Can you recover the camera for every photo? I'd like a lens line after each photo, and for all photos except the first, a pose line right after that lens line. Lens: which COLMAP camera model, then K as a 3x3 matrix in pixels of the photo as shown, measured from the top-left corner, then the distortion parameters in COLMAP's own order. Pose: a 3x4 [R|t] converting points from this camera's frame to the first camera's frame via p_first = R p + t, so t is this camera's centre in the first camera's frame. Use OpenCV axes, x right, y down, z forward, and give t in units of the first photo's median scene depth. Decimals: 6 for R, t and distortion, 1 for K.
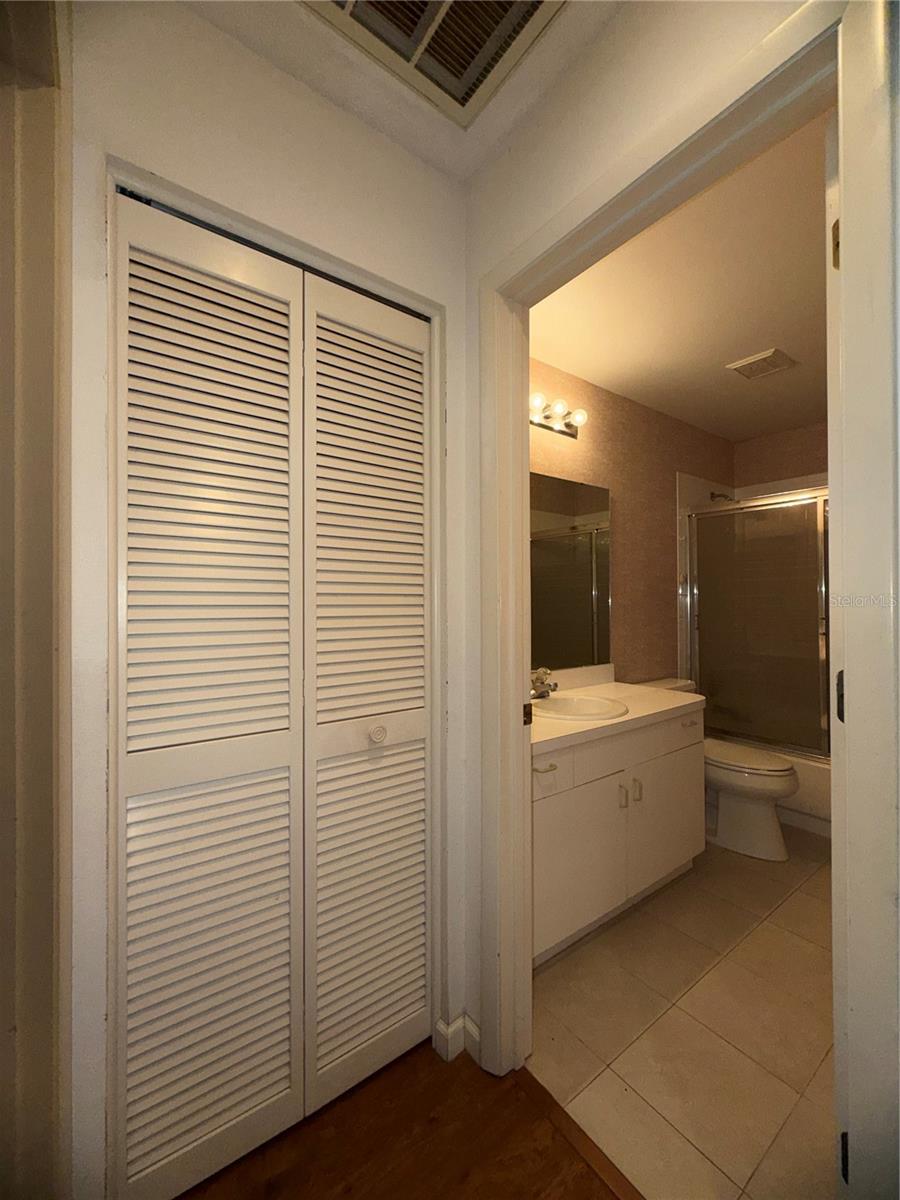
lens RADIAL K [[480.3, 0, 450.0], [0, 480.3, 600.0], [0, 0, 1]] dist [0.001531, -0.000140]
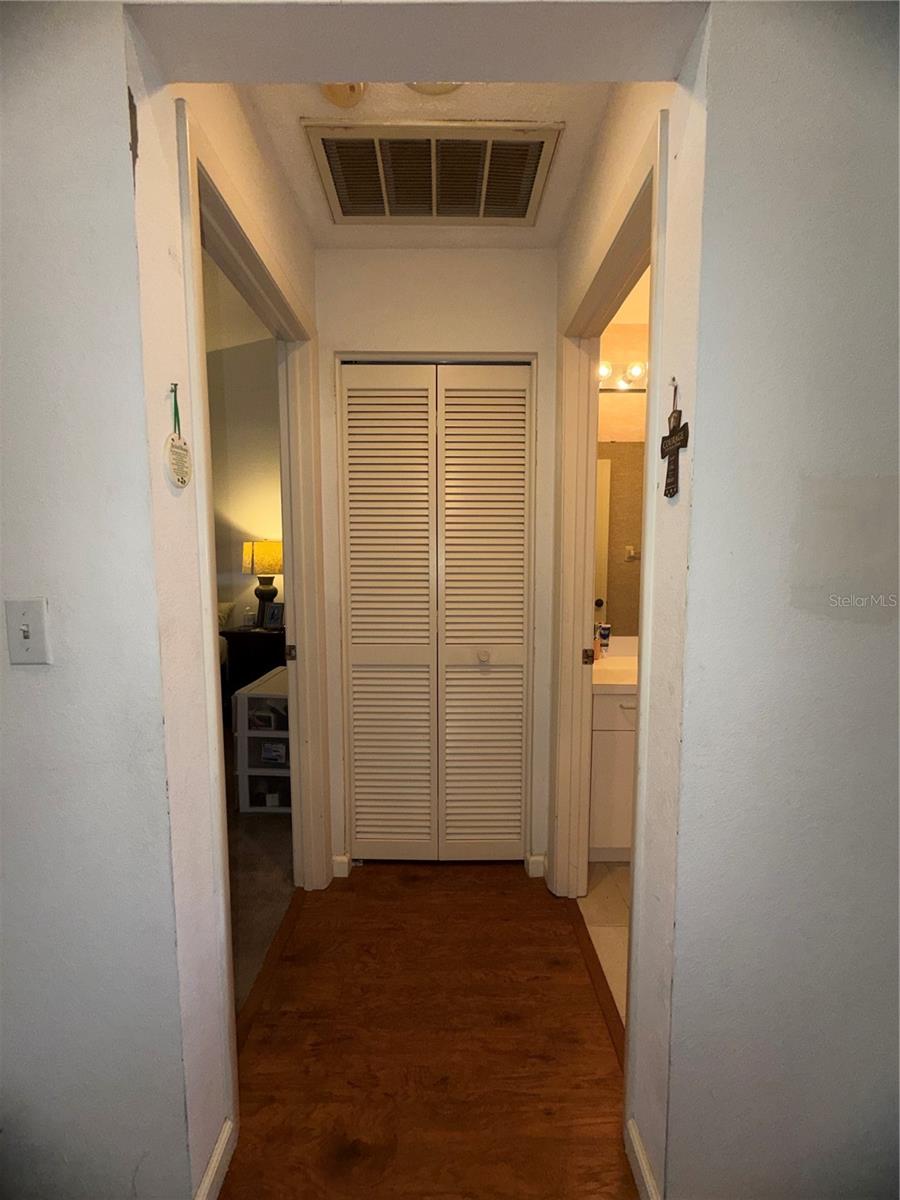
lens RADIAL K [[480.3, 0, 450.0], [0, 480.3, 600.0], [0, 0, 1]] dist [0.001531, -0.000140]
pose [[0.809774, 0.052650, -0.584375, 0.603206], [0.002784, 0.995610, 0.093558, -0.043511], [0.586735, -0.077388, 0.806073, -0.280789]]
